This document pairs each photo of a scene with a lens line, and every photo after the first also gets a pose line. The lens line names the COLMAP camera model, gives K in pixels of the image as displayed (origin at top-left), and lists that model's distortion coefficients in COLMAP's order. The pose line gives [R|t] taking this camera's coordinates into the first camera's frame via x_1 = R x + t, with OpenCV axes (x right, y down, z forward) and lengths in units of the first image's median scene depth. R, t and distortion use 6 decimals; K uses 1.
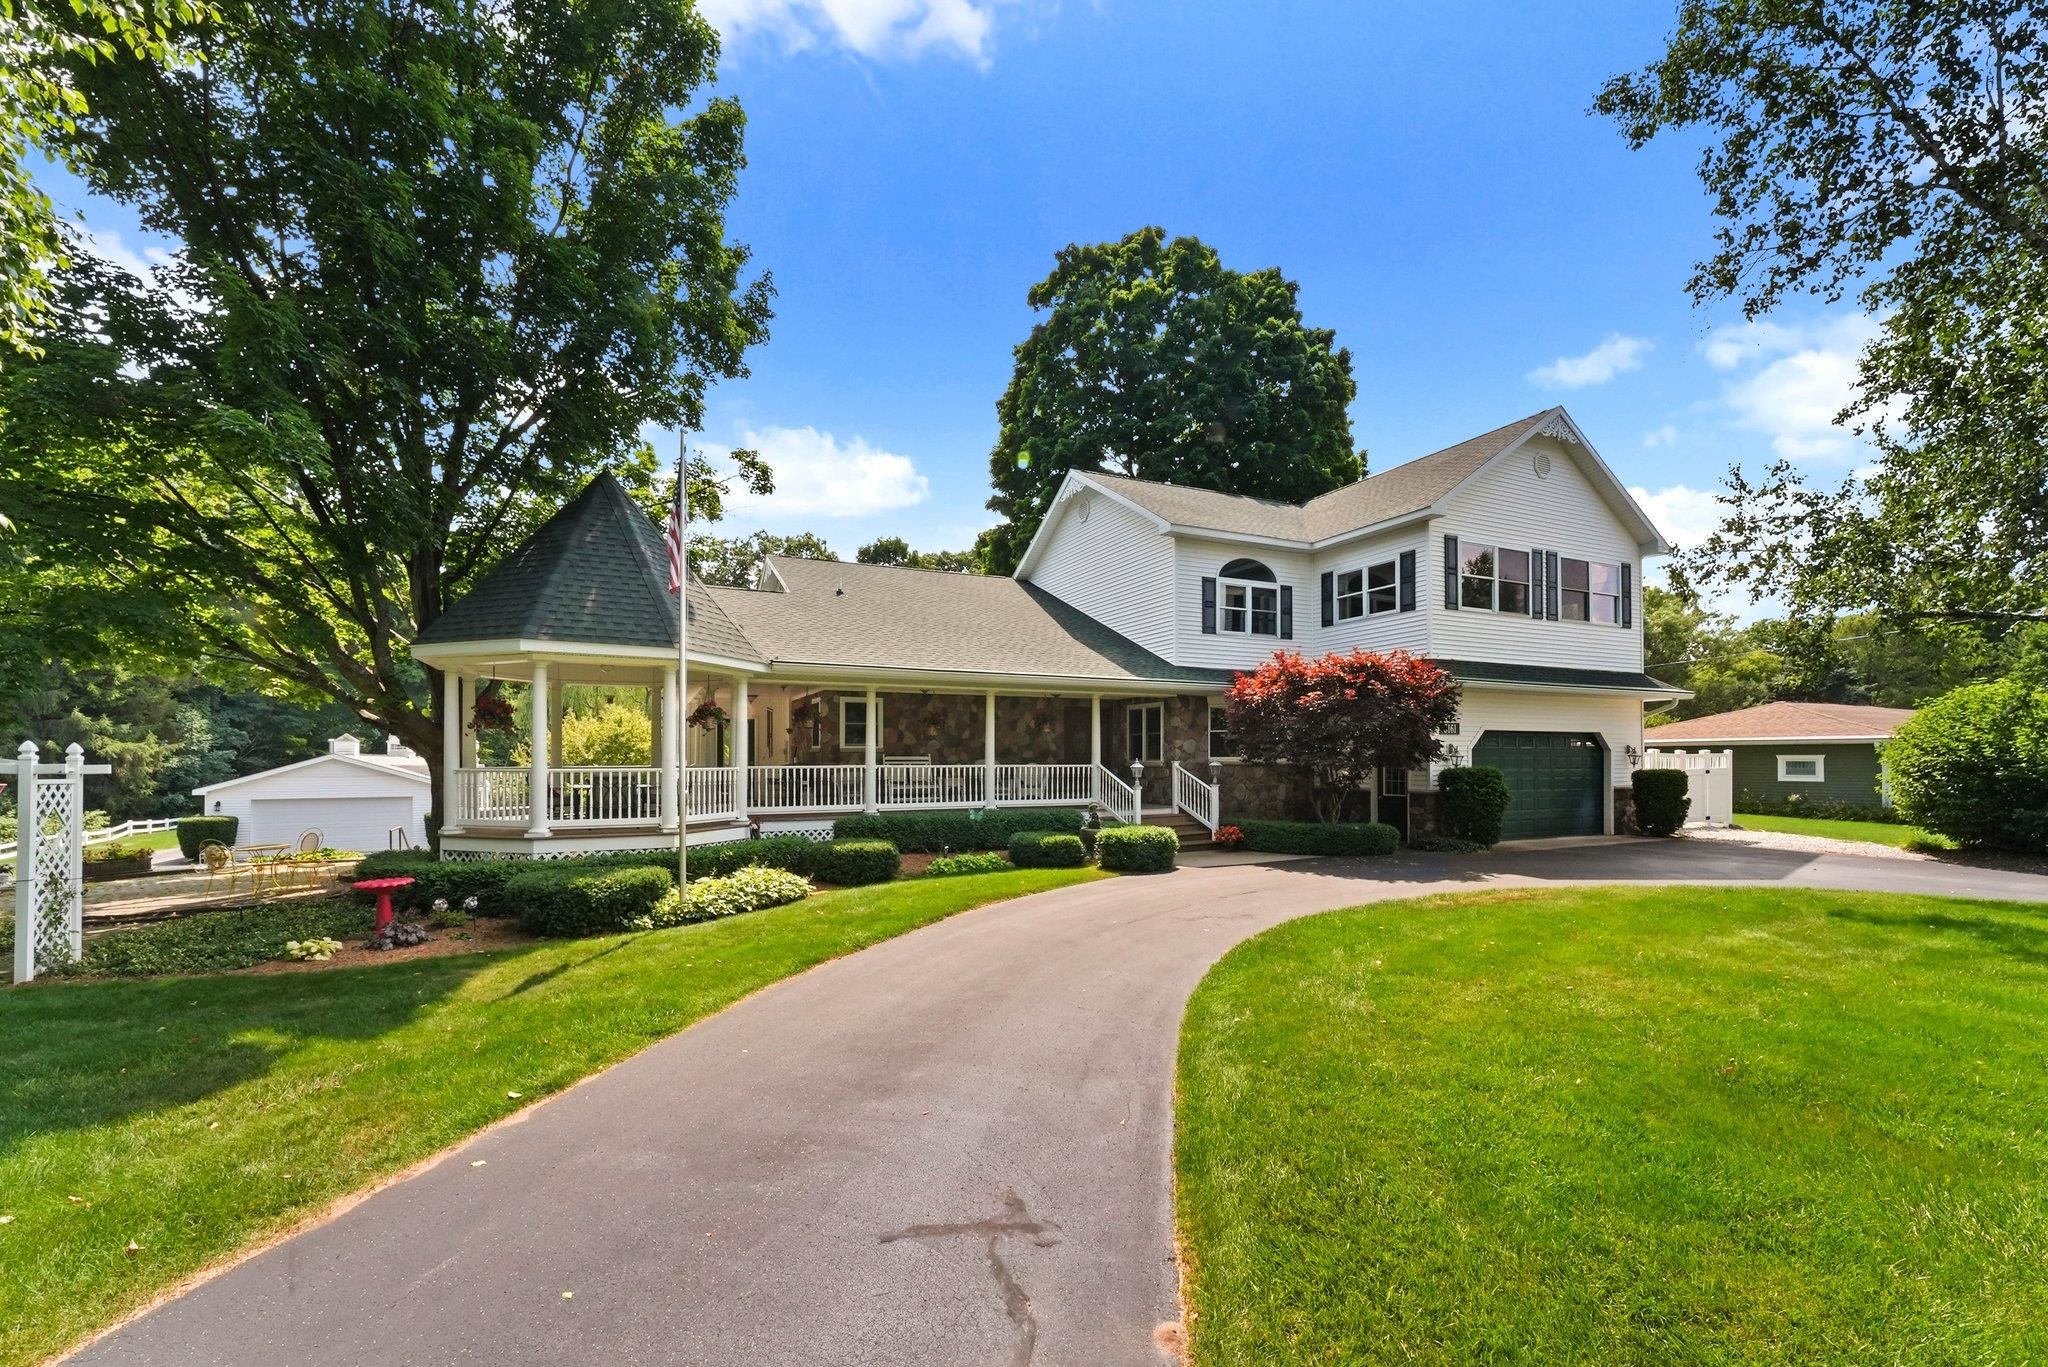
lens RADIAL K [[839.2, 0, 1014.5], [0, 839.2, 763.5], [0, 0, 1]] dist [0.001934, -0.000756]
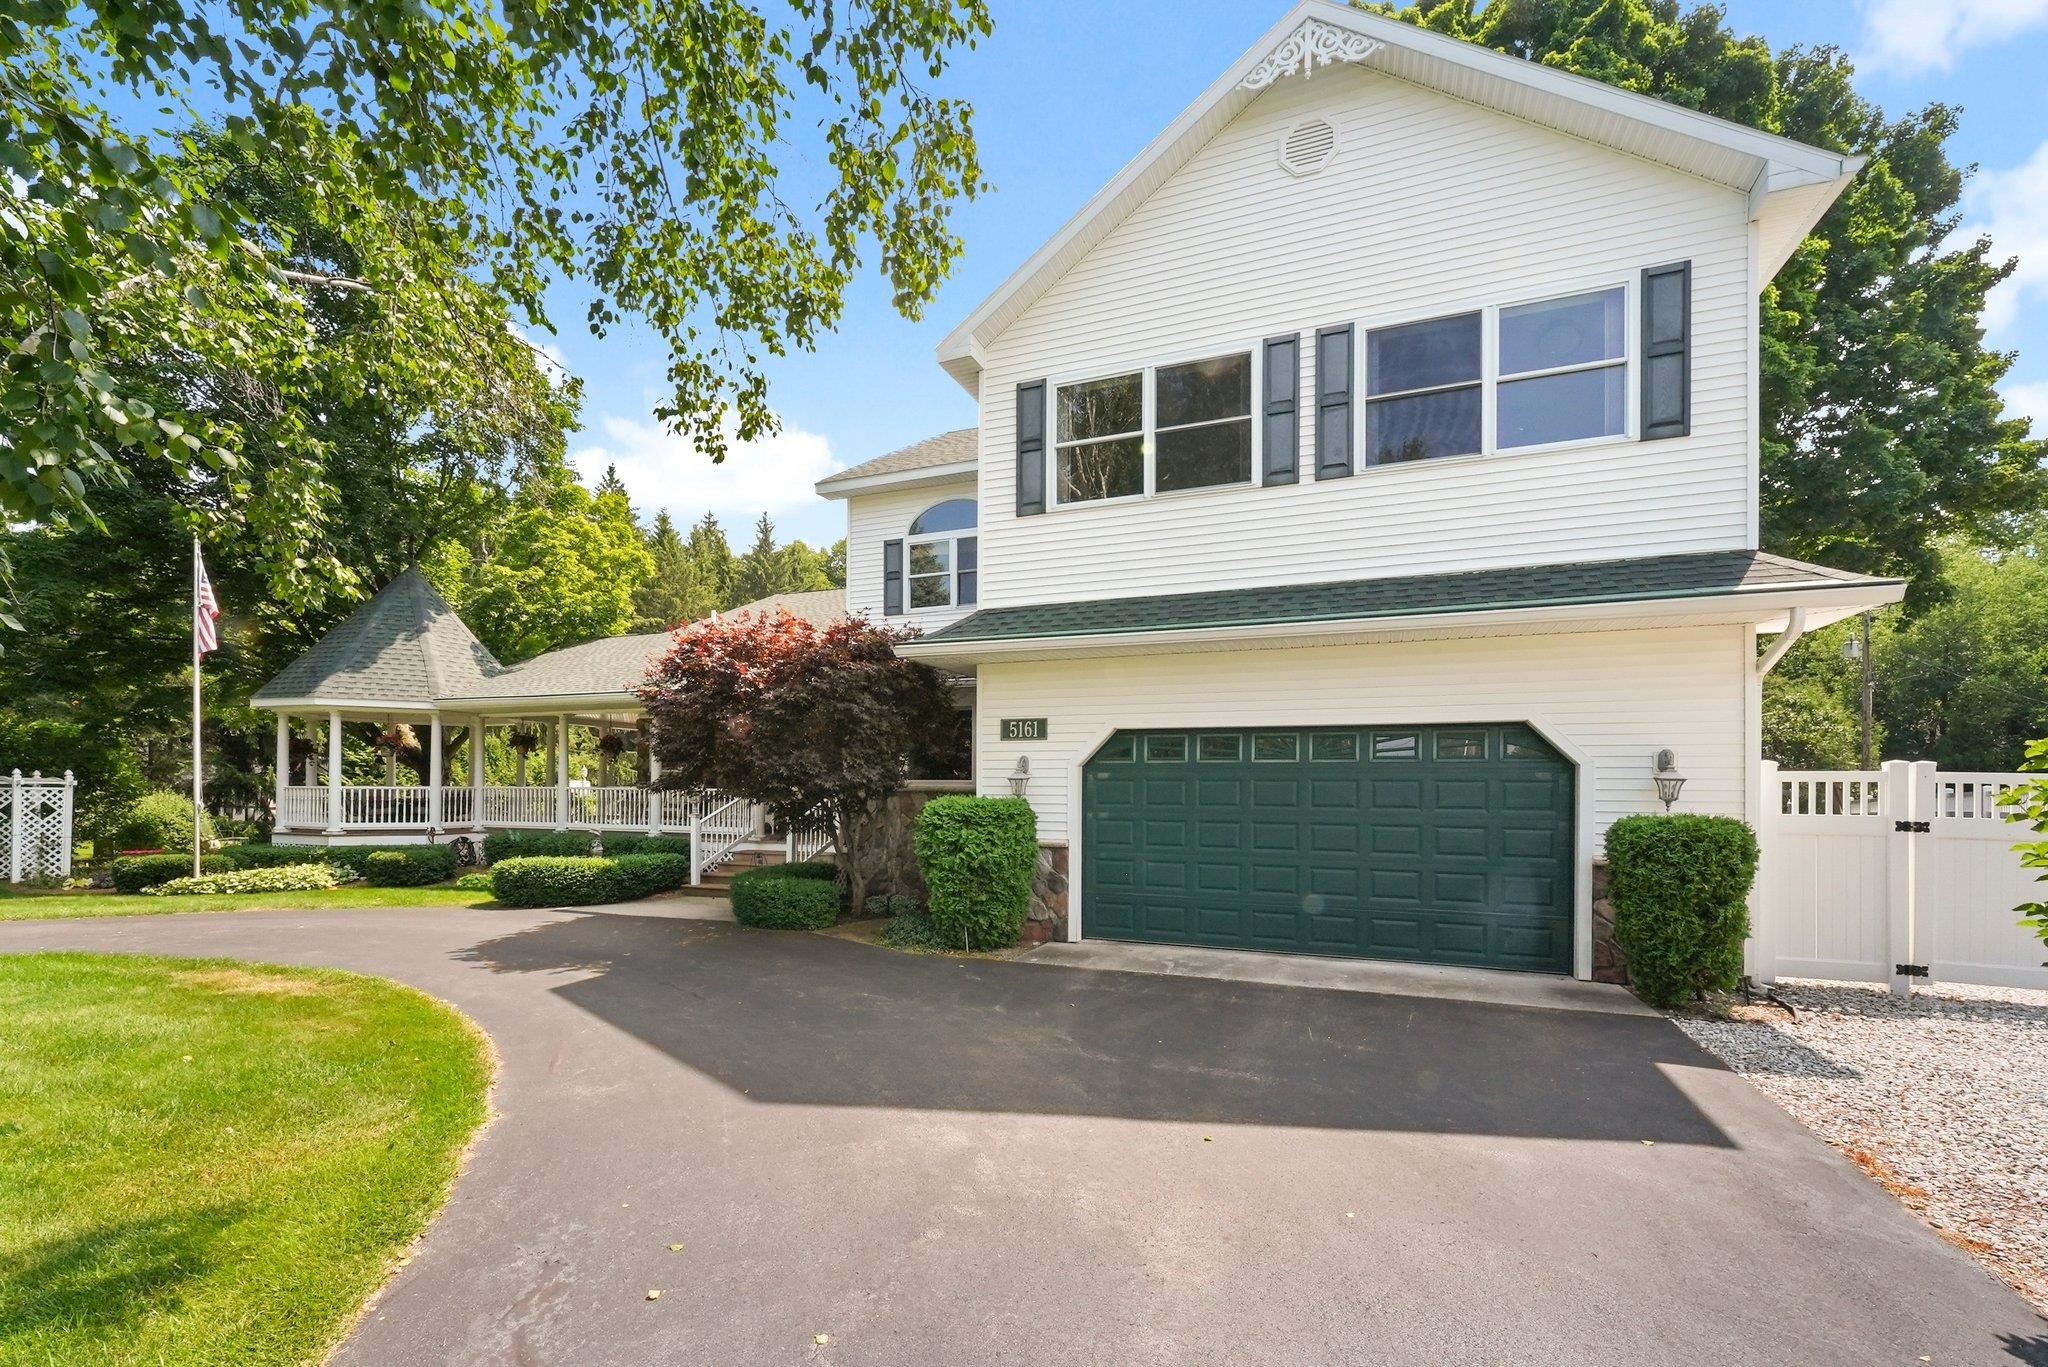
lens RADIAL K [[839.2, 0, 1027.9], [0, 839.2, 799.8], [0, 0, 1]] dist [0.001934, -0.000756]
pose [[0.693098, 0.016815, -0.720647, 0.884434], [-0.009704, 0.999855, 0.013996, -0.001783], [0.720778, -0.002707, 0.693160, 0.585602]]
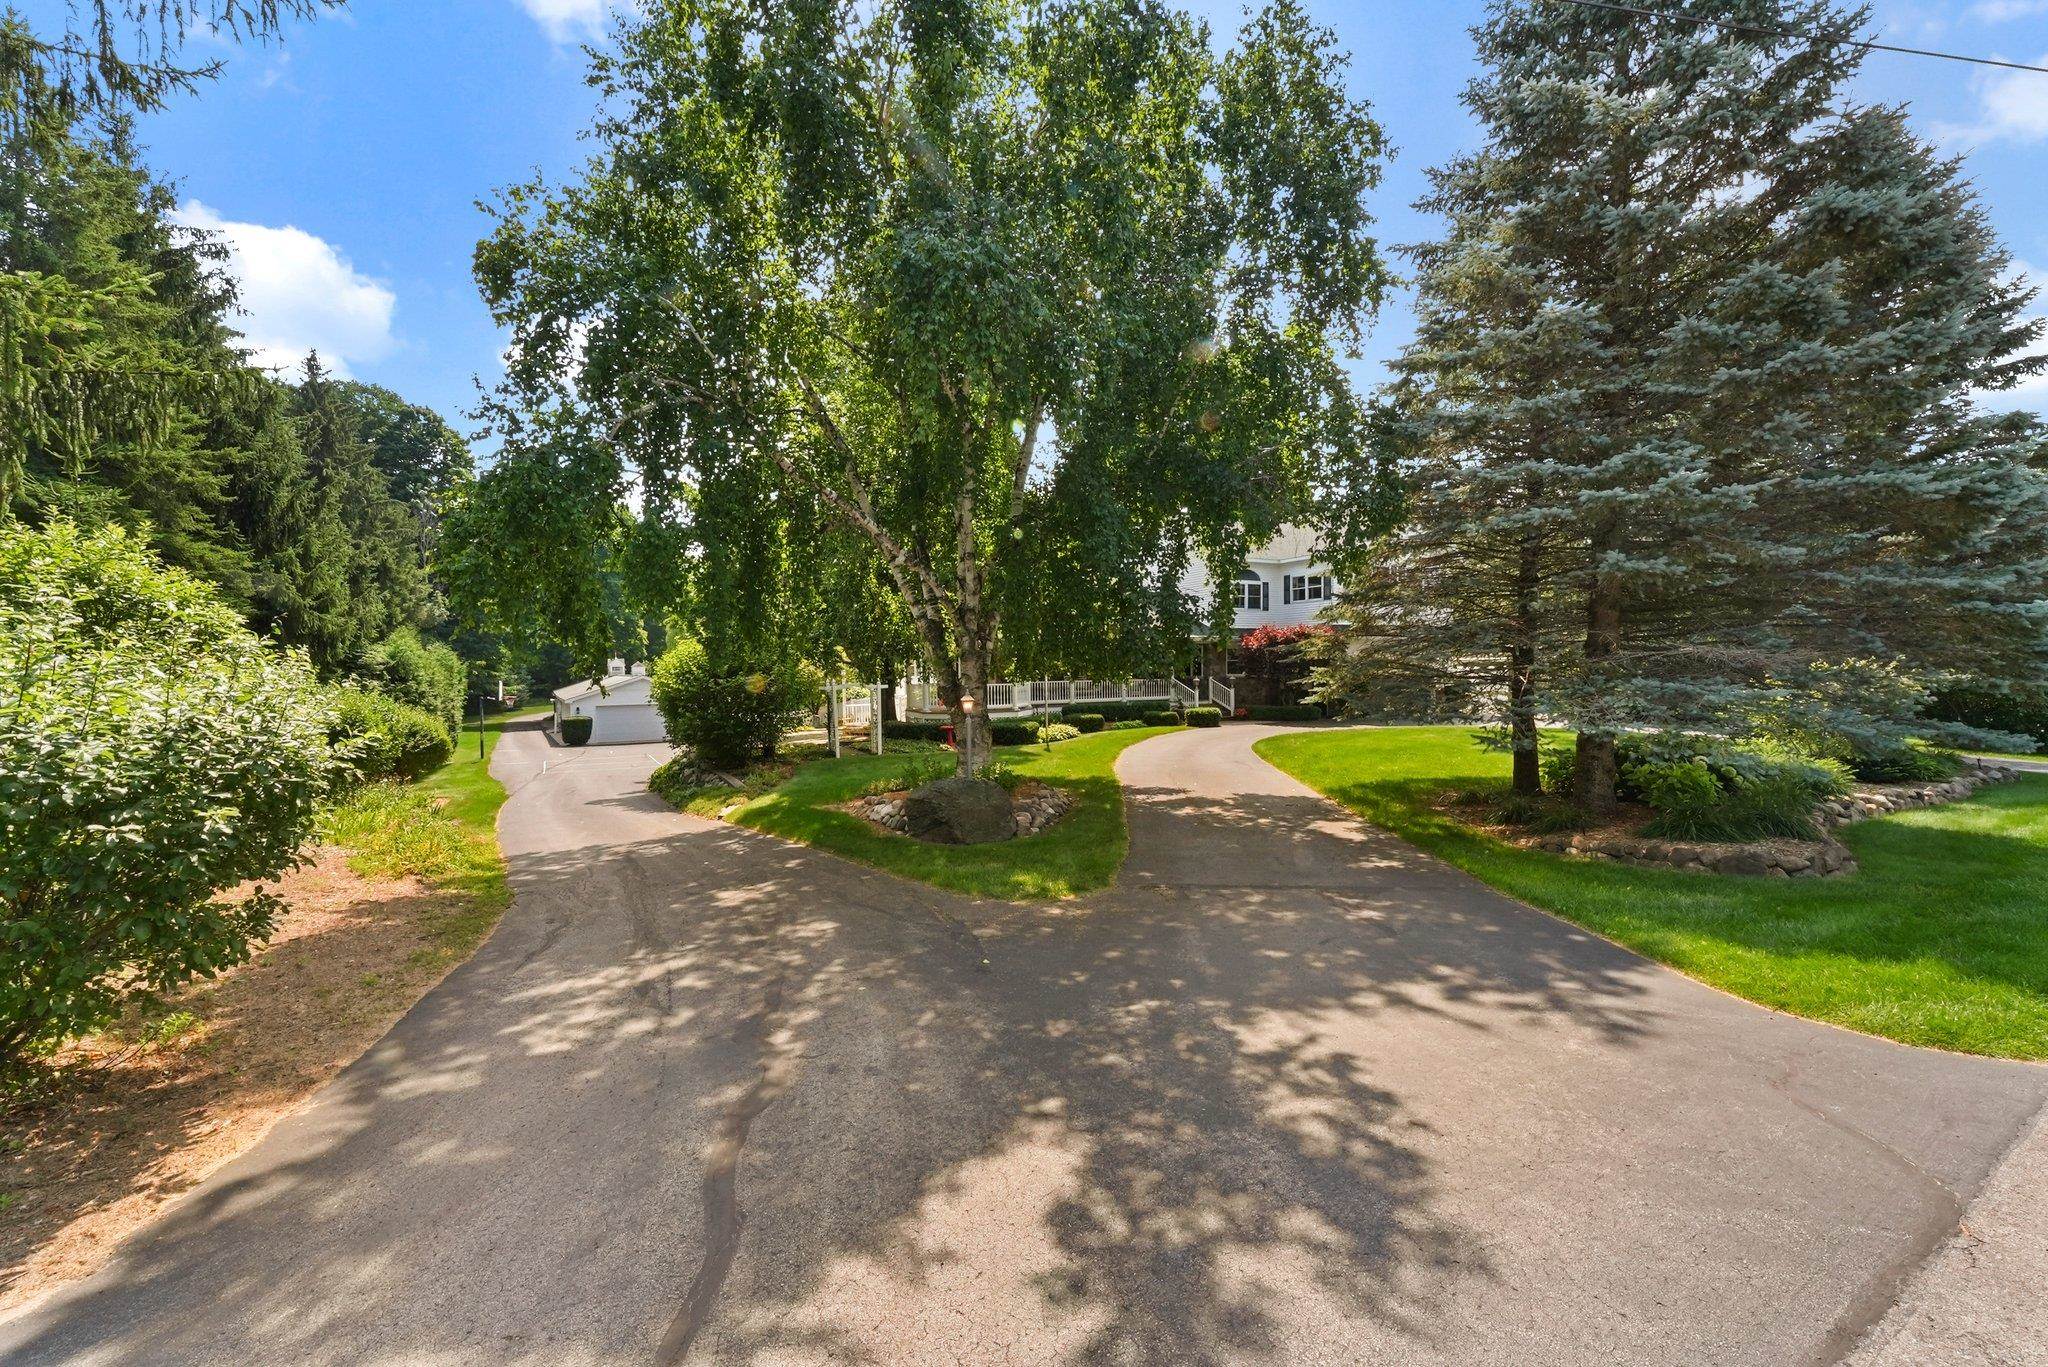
lens RADIAL K [[839.2, 0, 1019.8], [0, 839.2, 675.0], [0, 0, 1]] dist [0.001934, -0.000756]
pose [[0.998888, -0.010993, 0.045855, -0.337563], [0.010803, 0.999932, 0.004400, -0.019049], [-0.045900, -0.003899, 0.998938, -0.916450]]
